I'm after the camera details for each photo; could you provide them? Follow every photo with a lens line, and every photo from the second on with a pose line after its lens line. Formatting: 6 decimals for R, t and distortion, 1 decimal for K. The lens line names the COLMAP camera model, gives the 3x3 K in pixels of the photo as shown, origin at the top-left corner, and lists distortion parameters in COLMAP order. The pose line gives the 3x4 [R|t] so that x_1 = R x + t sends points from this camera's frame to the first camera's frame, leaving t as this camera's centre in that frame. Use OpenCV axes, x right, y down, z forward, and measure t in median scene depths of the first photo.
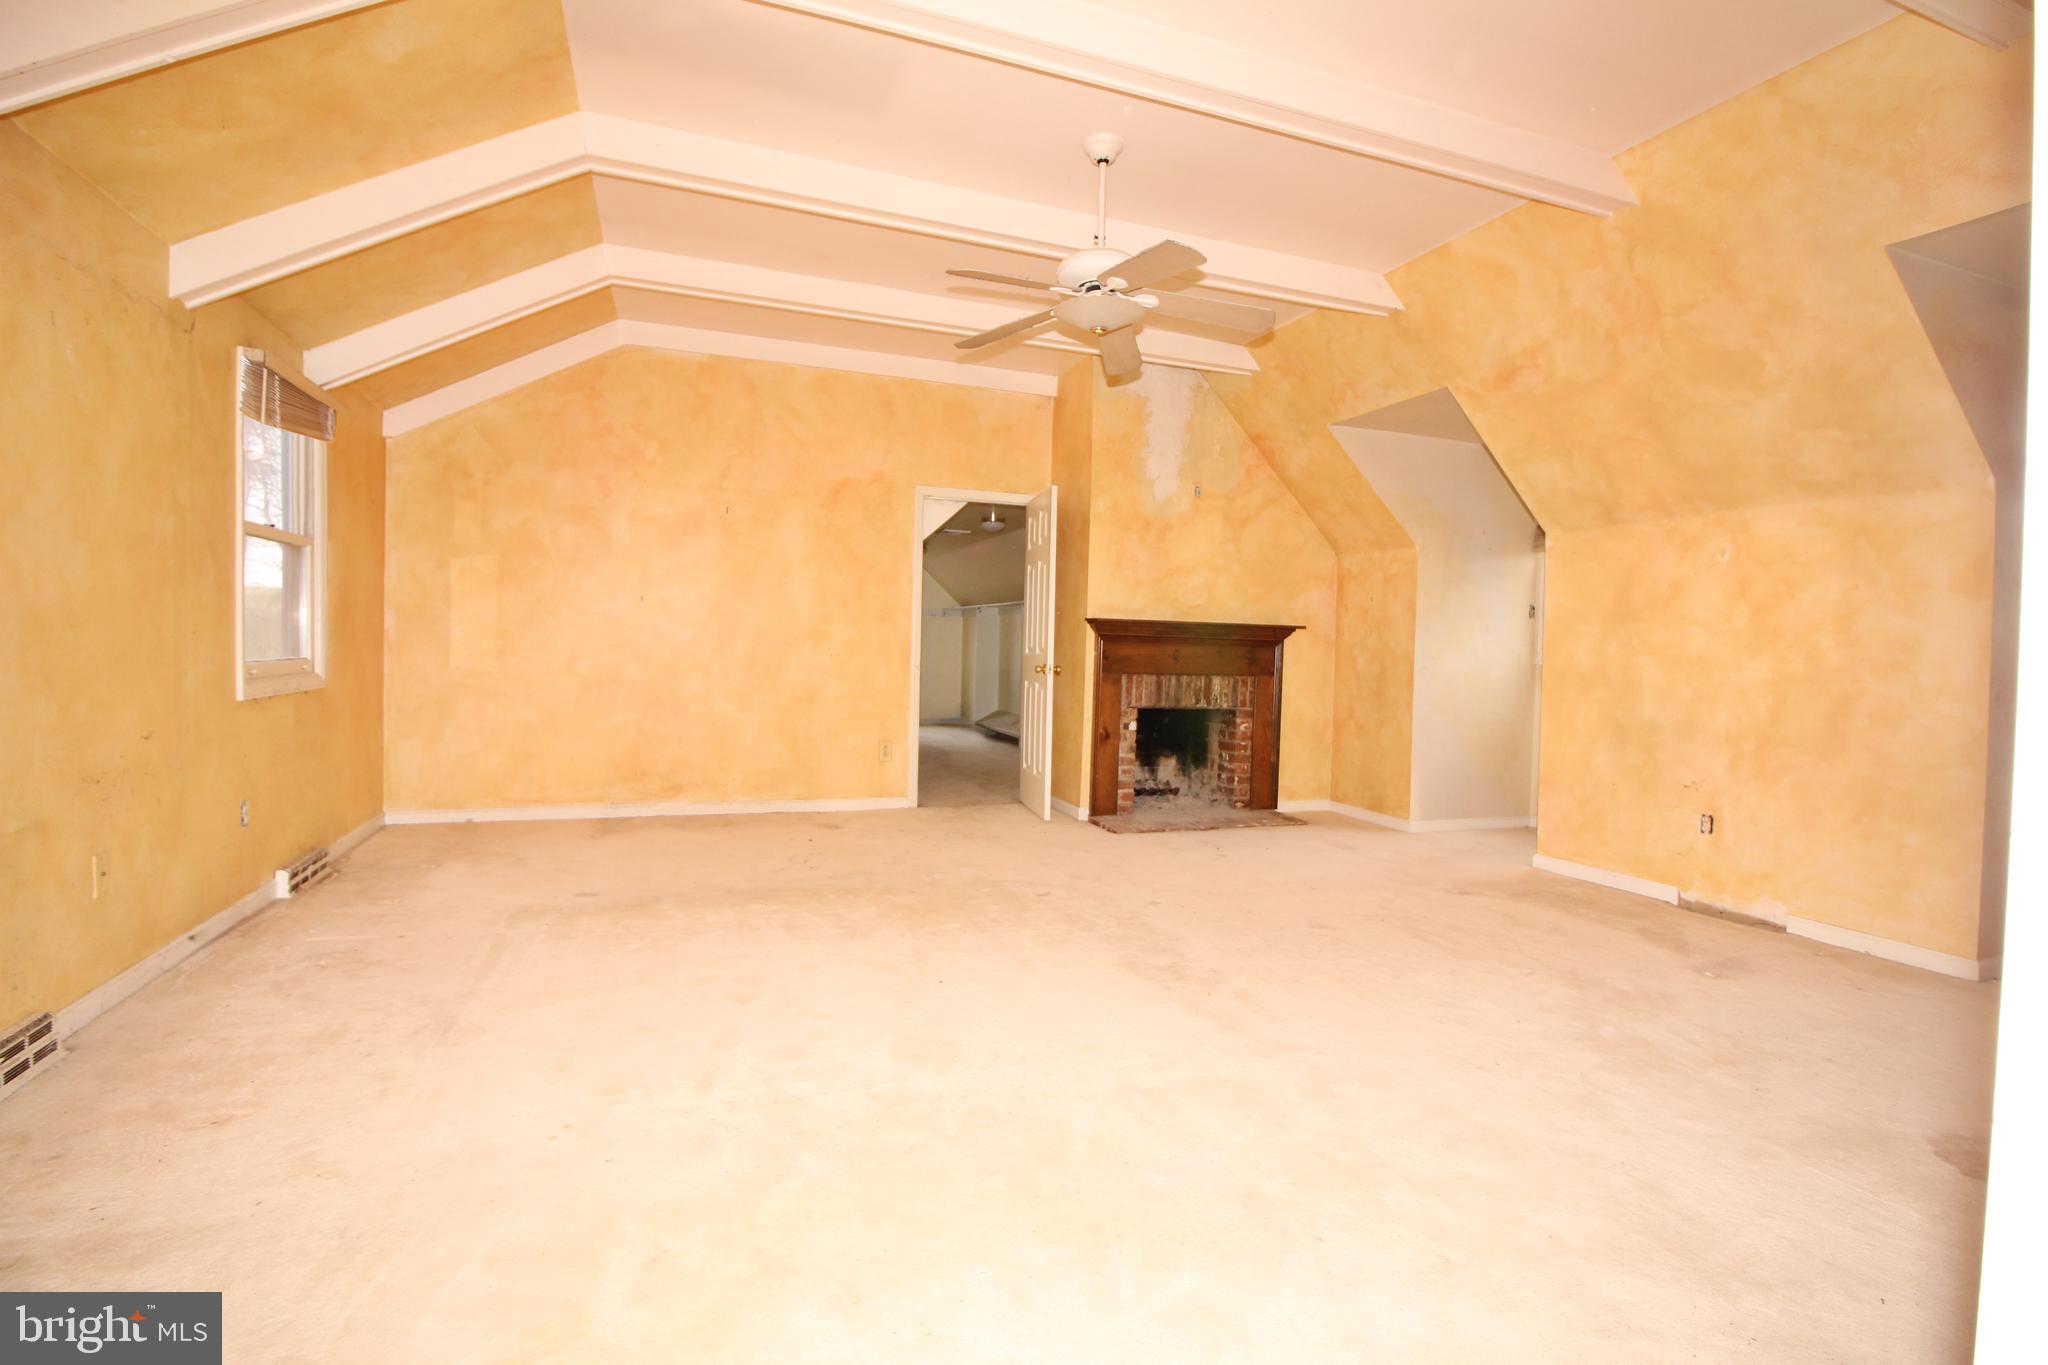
lens RADIAL K [[944.1, 0, 1013.8], [0, 944.1, 658.9], [0, 0, 1]] dist [-0.001350, -0.012434]
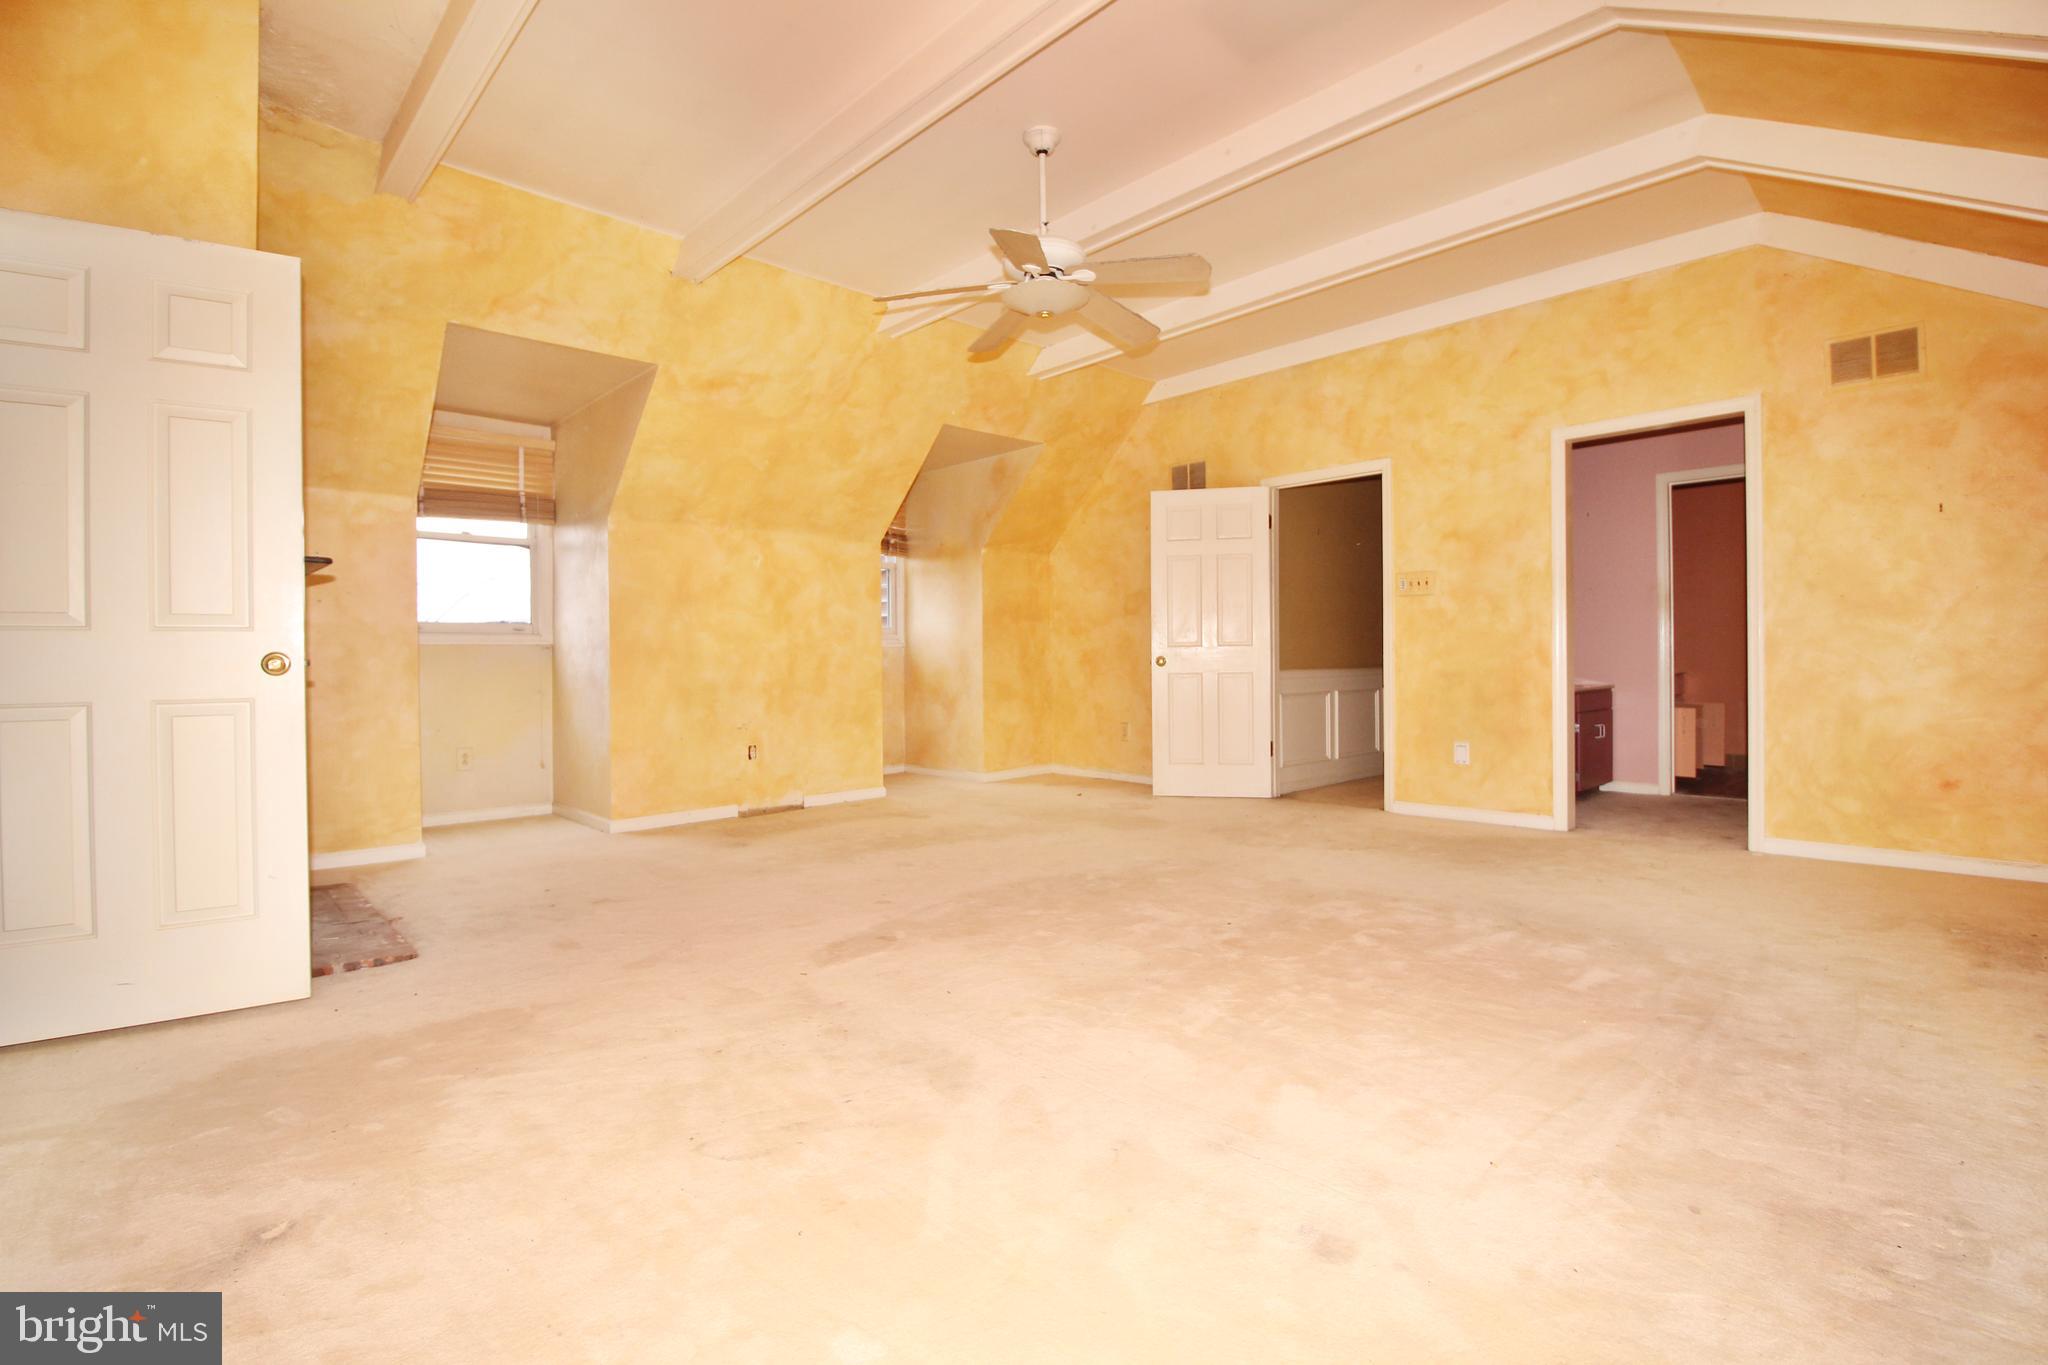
lens RADIAL K [[944.1, 0, 1013.8], [0, 944.1, 658.9], [0, 0, 1]] dist [-0.001350, -0.012434]
pose [[-0.385920, -0.034481, 0.921888, -0.717101], [0.002155, 0.999265, 0.038277, -0.016526], [-0.922530, 0.016758, -0.385562, 1.204743]]
